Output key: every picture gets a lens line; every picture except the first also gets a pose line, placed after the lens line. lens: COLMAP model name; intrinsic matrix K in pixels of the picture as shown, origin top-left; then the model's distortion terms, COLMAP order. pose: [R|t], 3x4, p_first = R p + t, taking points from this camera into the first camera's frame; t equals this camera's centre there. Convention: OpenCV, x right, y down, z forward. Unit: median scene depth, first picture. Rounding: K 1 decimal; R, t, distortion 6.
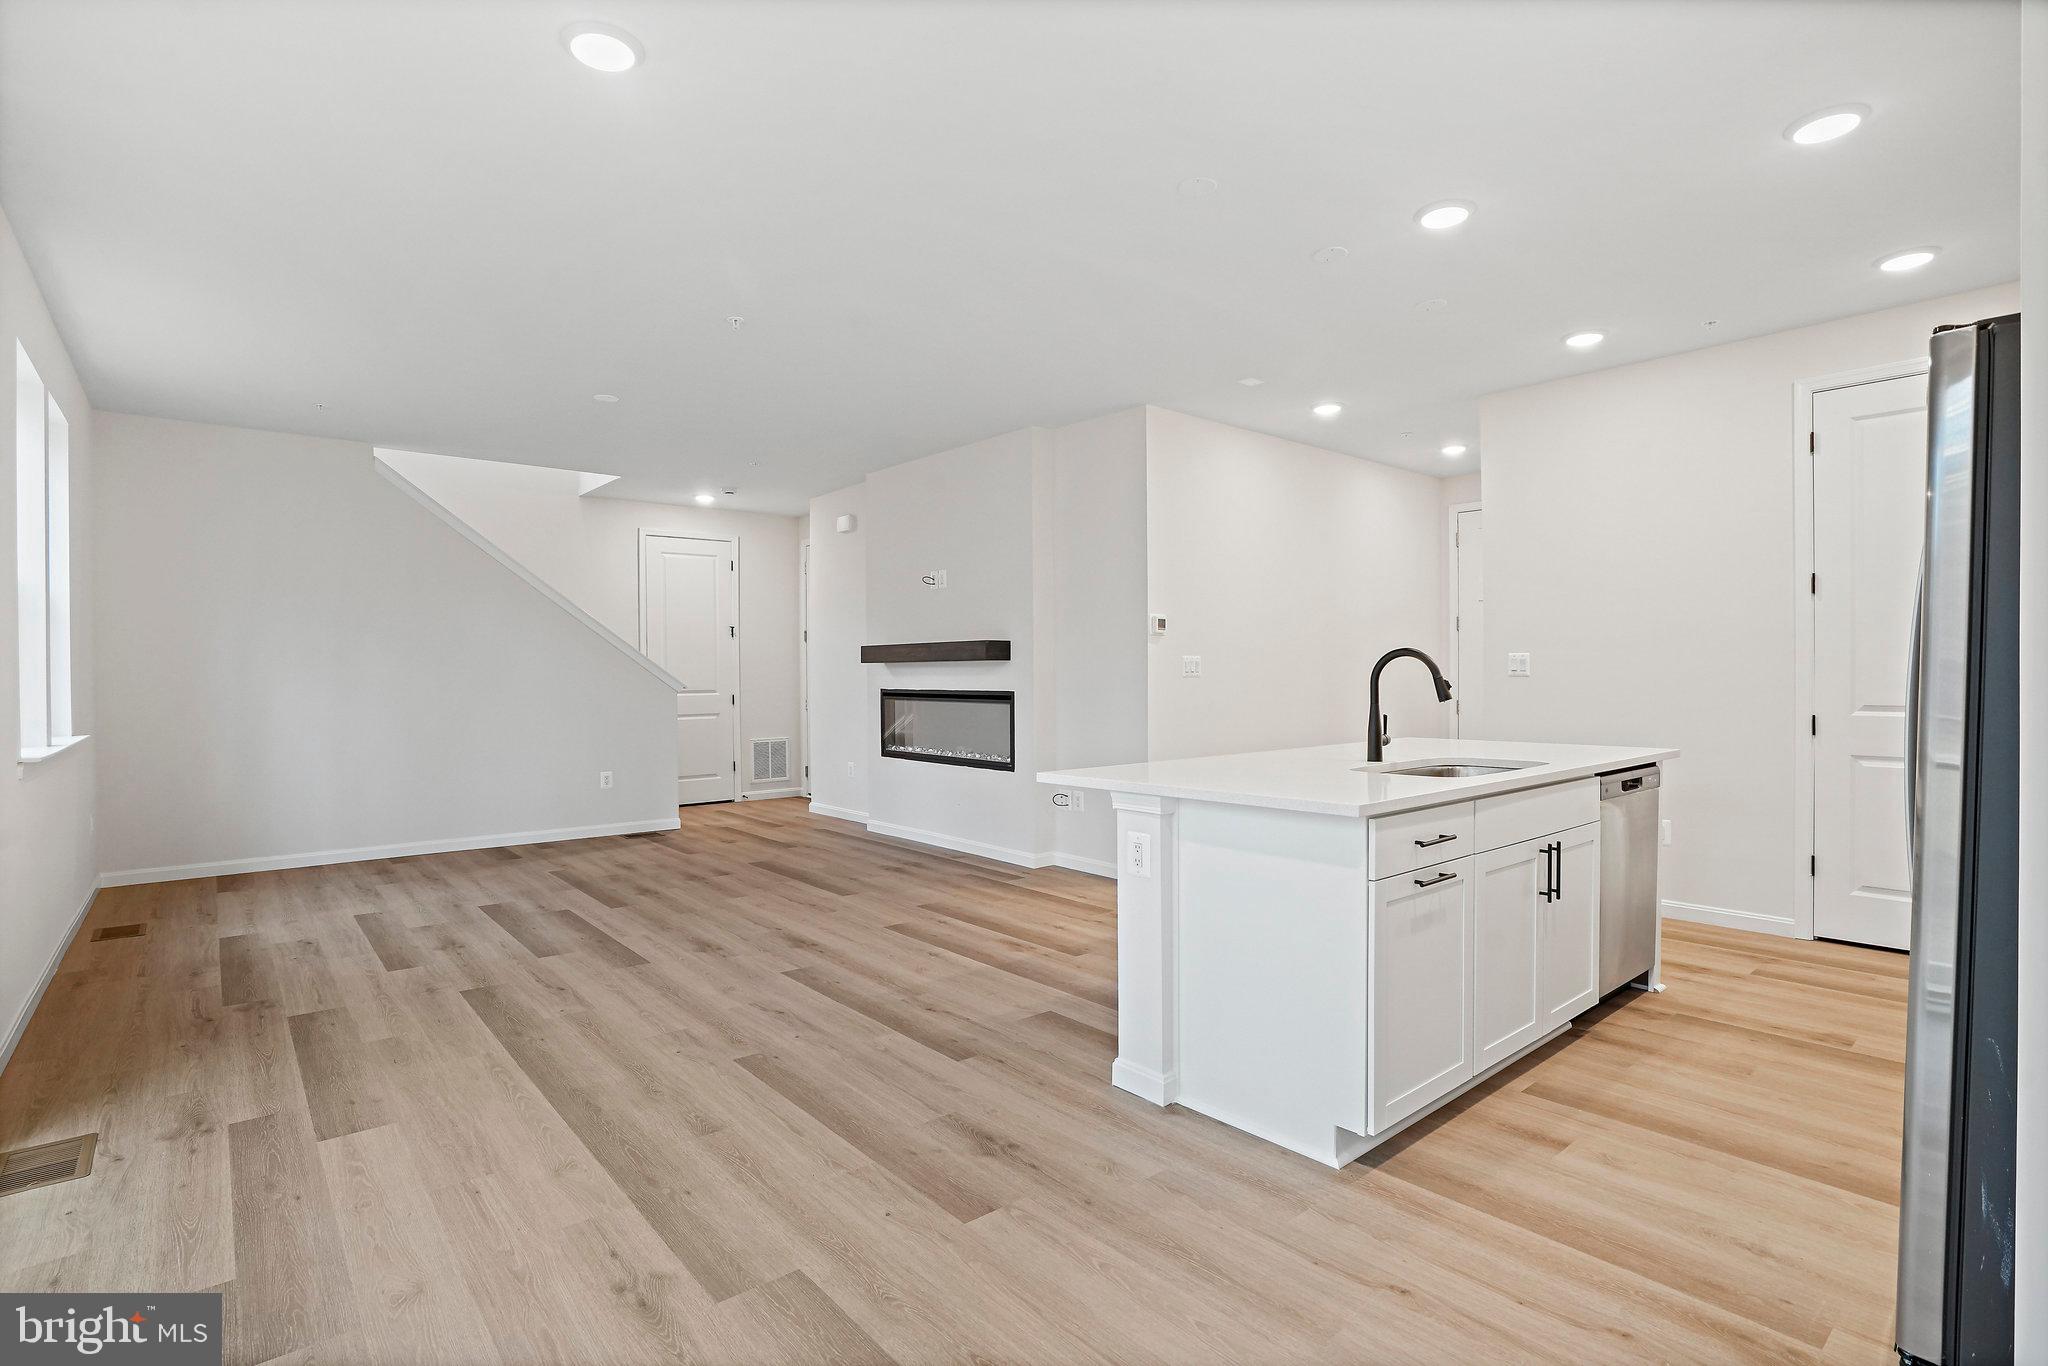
lens RADIAL K [[1003.3, 0, 1012.9], [0, 1003.3, 659.6], [0, 0, 1]] dist [-0.056499, 0.018463]
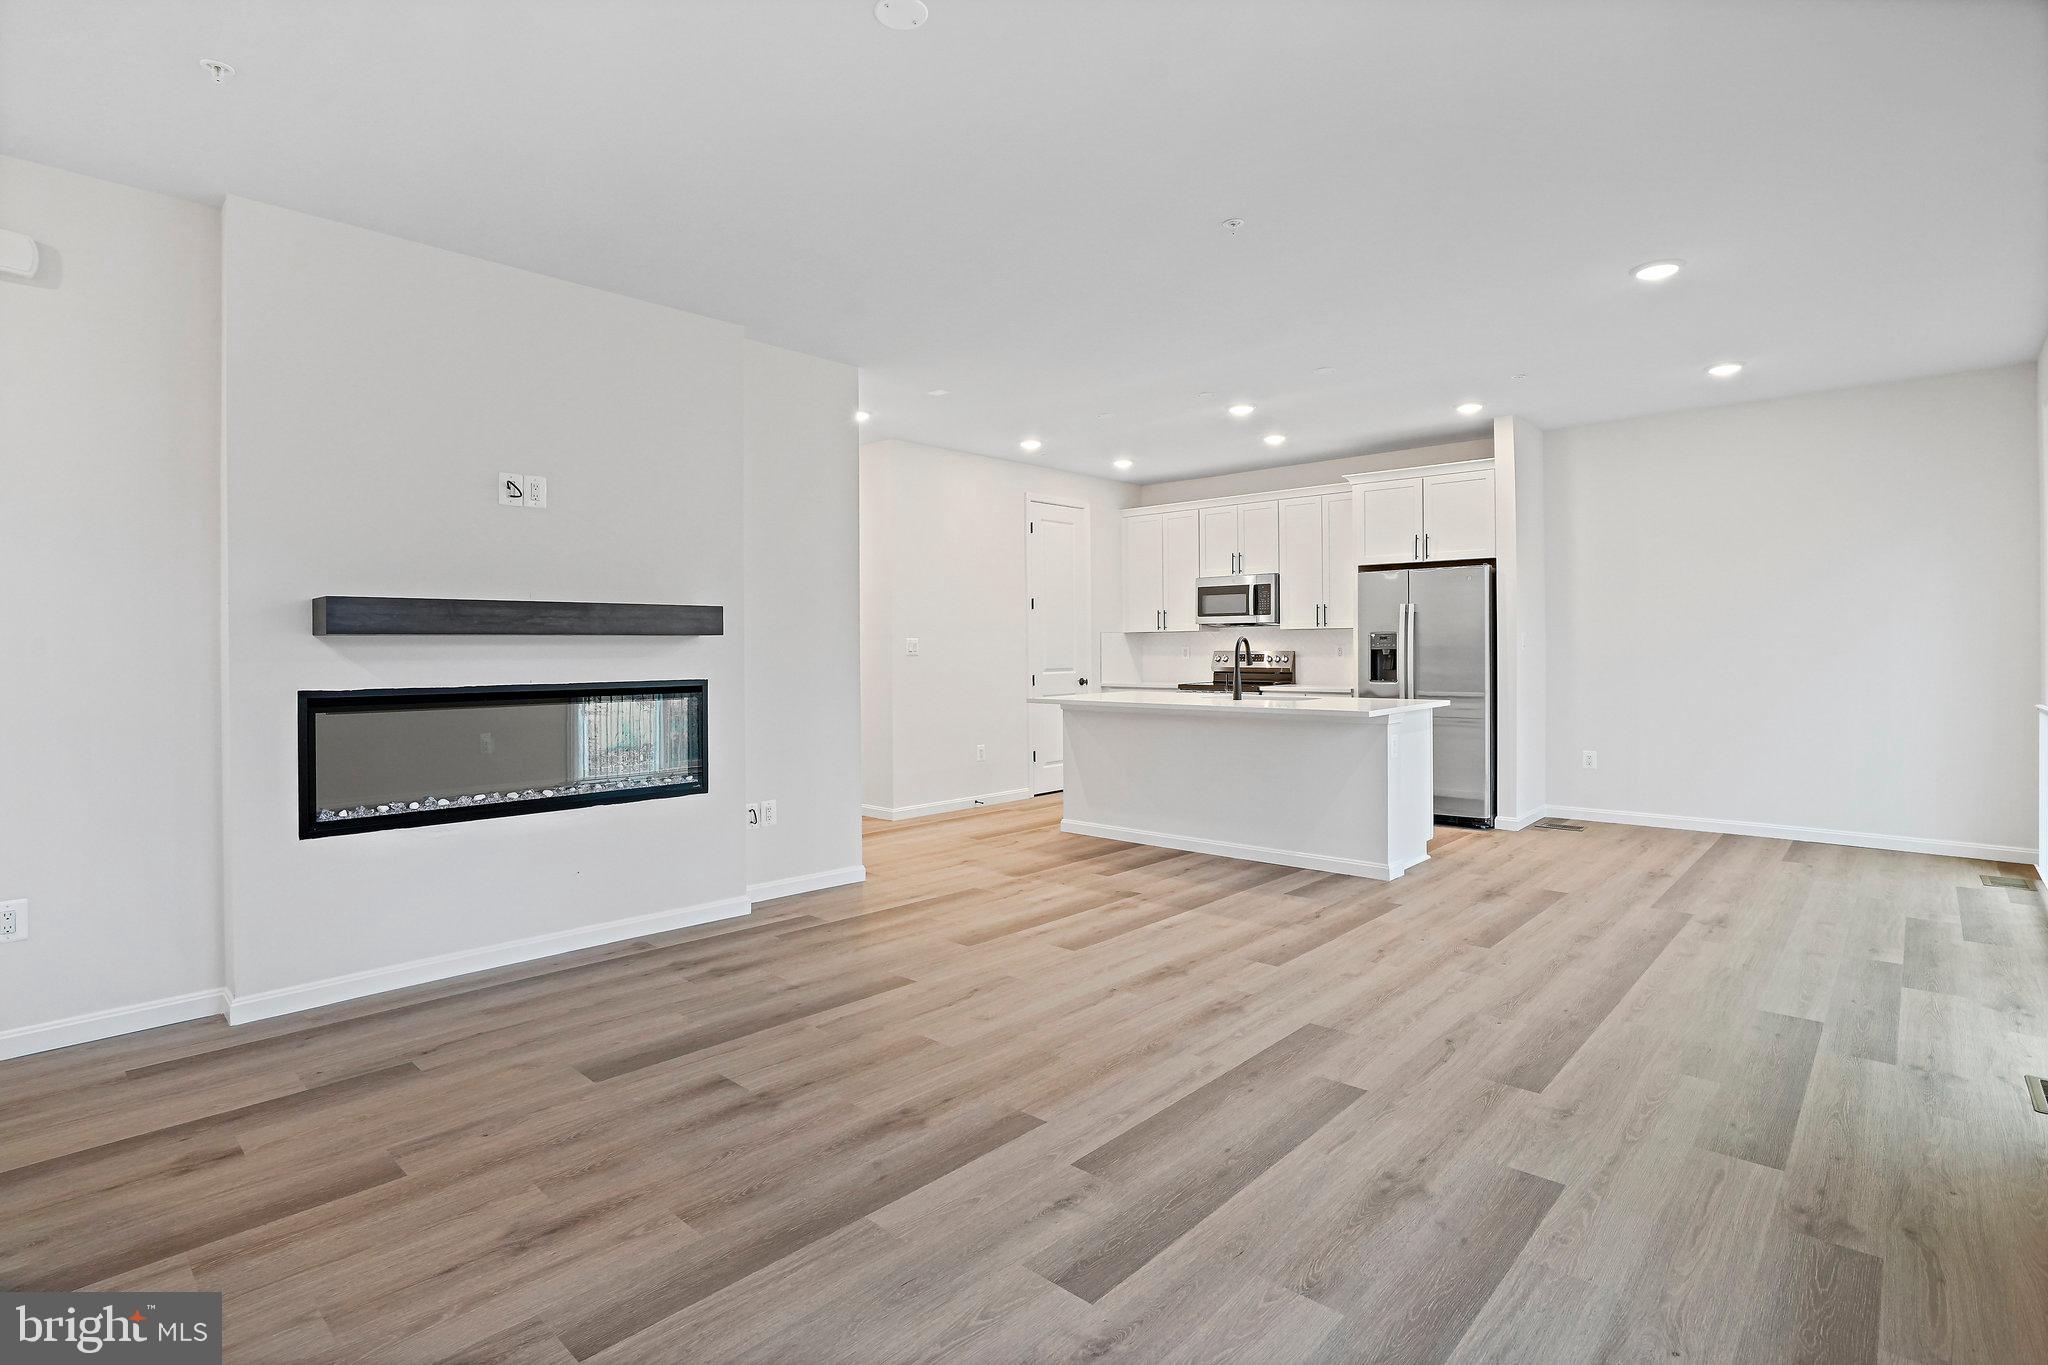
lens RADIAL K [[1003.3, 0, 1012.9], [0, 1003.3, 659.1], [0, 0, 1]] dist [-0.056499, 0.018463]
pose [[-0.126417, -0.002697, 0.991974, -1.235821], [-0.004472, 0.999988, 0.002149, 0.025097], [-0.991967, -0.004164, -0.126427, 1.491764]]
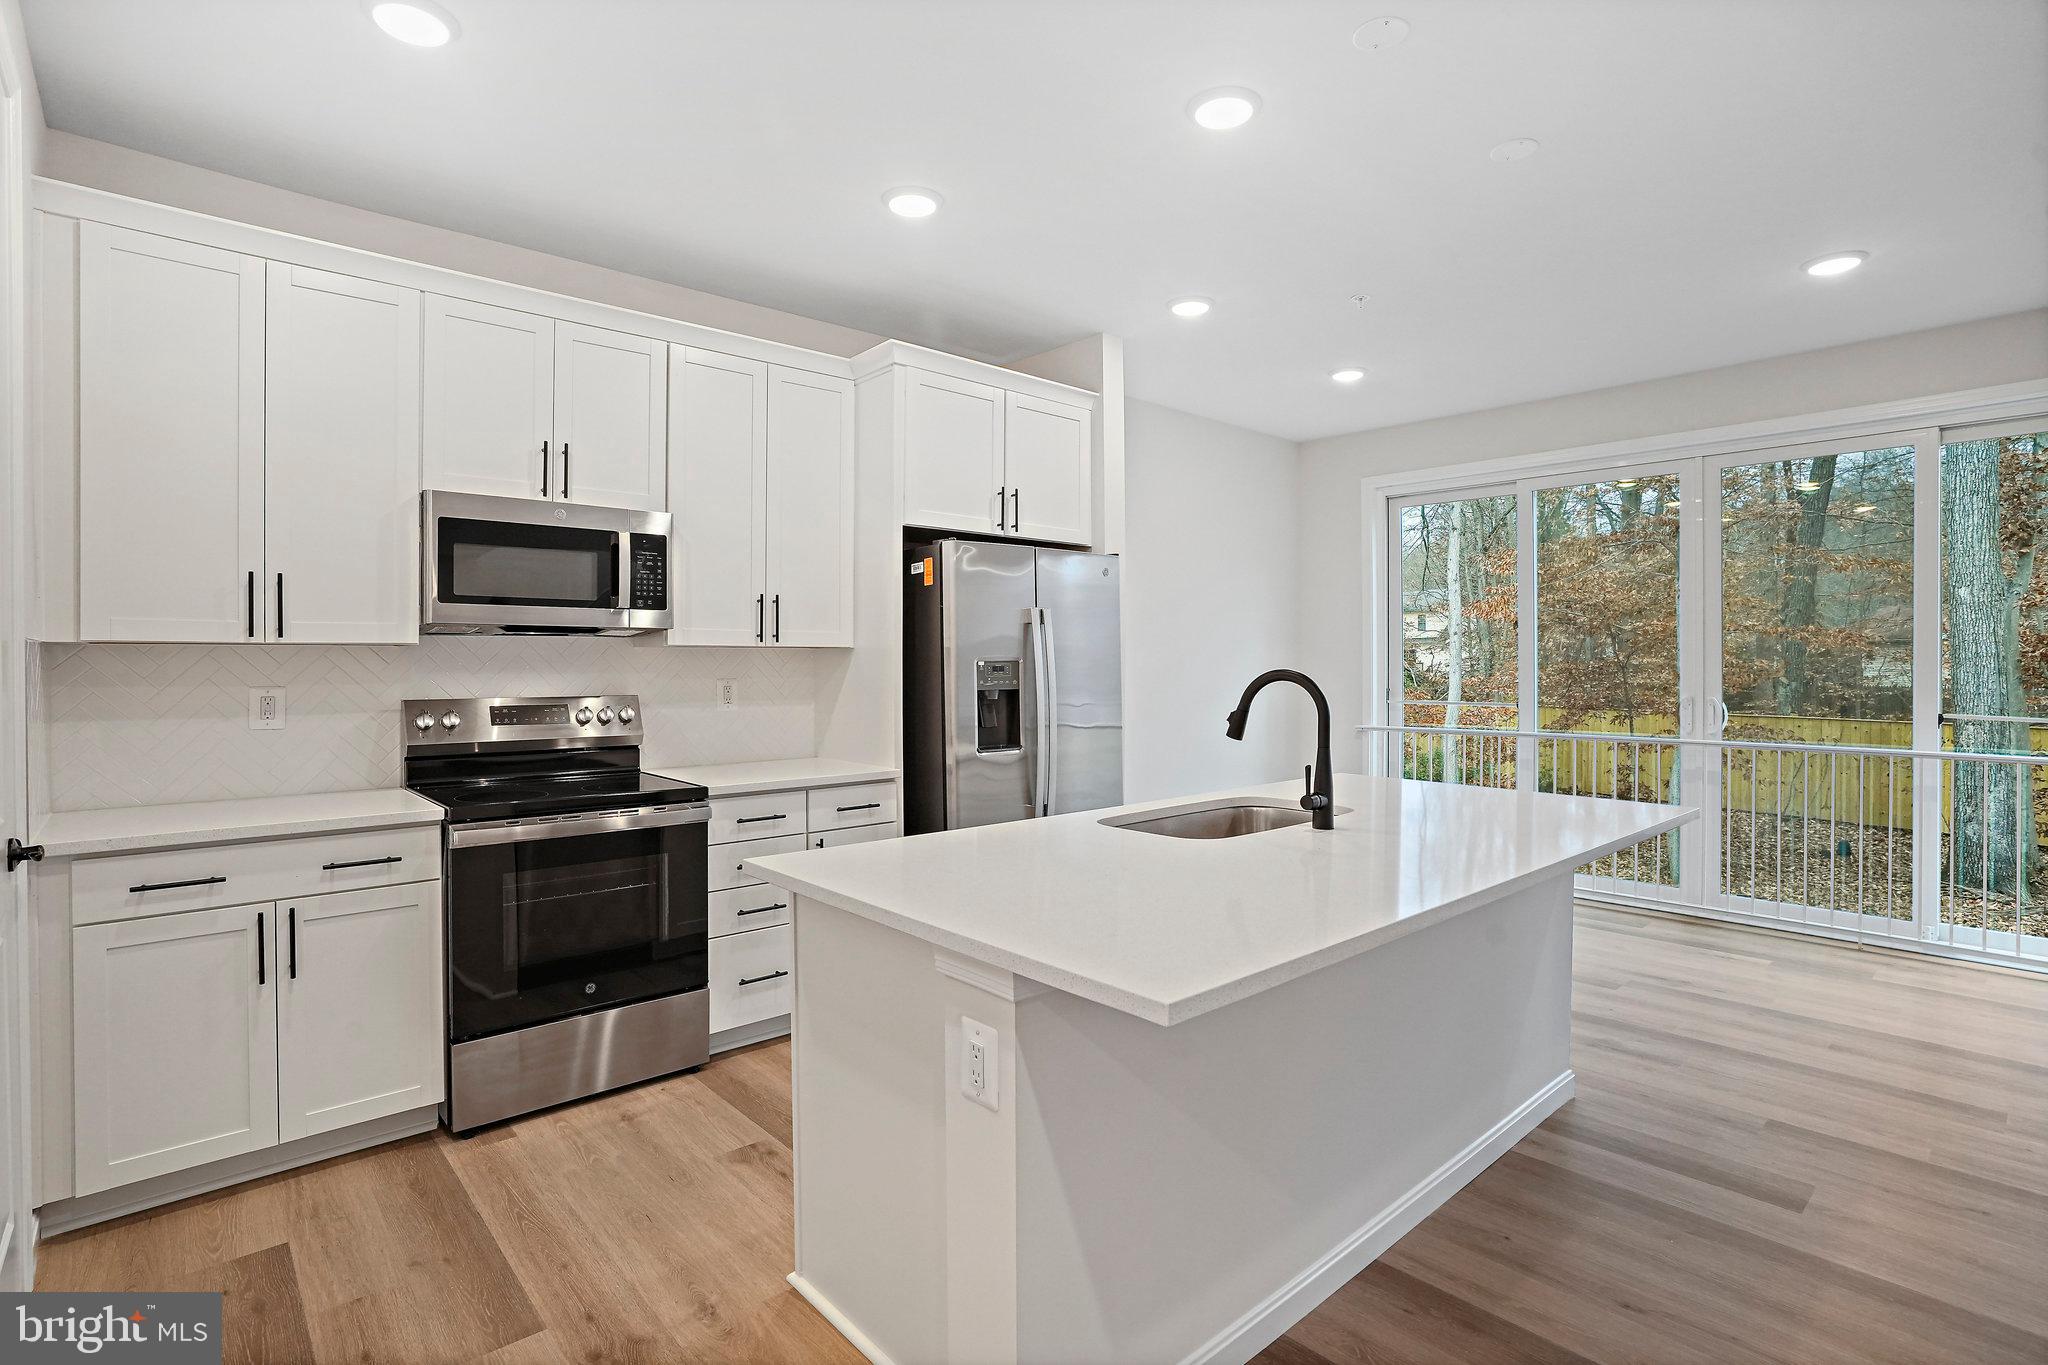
lens RADIAL K [[953.1, 0, 1017.3], [0, 953.1, 666.1], [0, 0, 1]] dist [-0.030717, 0.000321]
pose [[-0.999817, 0.006643, -0.017952, 0.535449], [0.006688, 0.999975, -0.002485, -0.014212], [0.017935, -0.002605, -0.999836, 1.521692]]
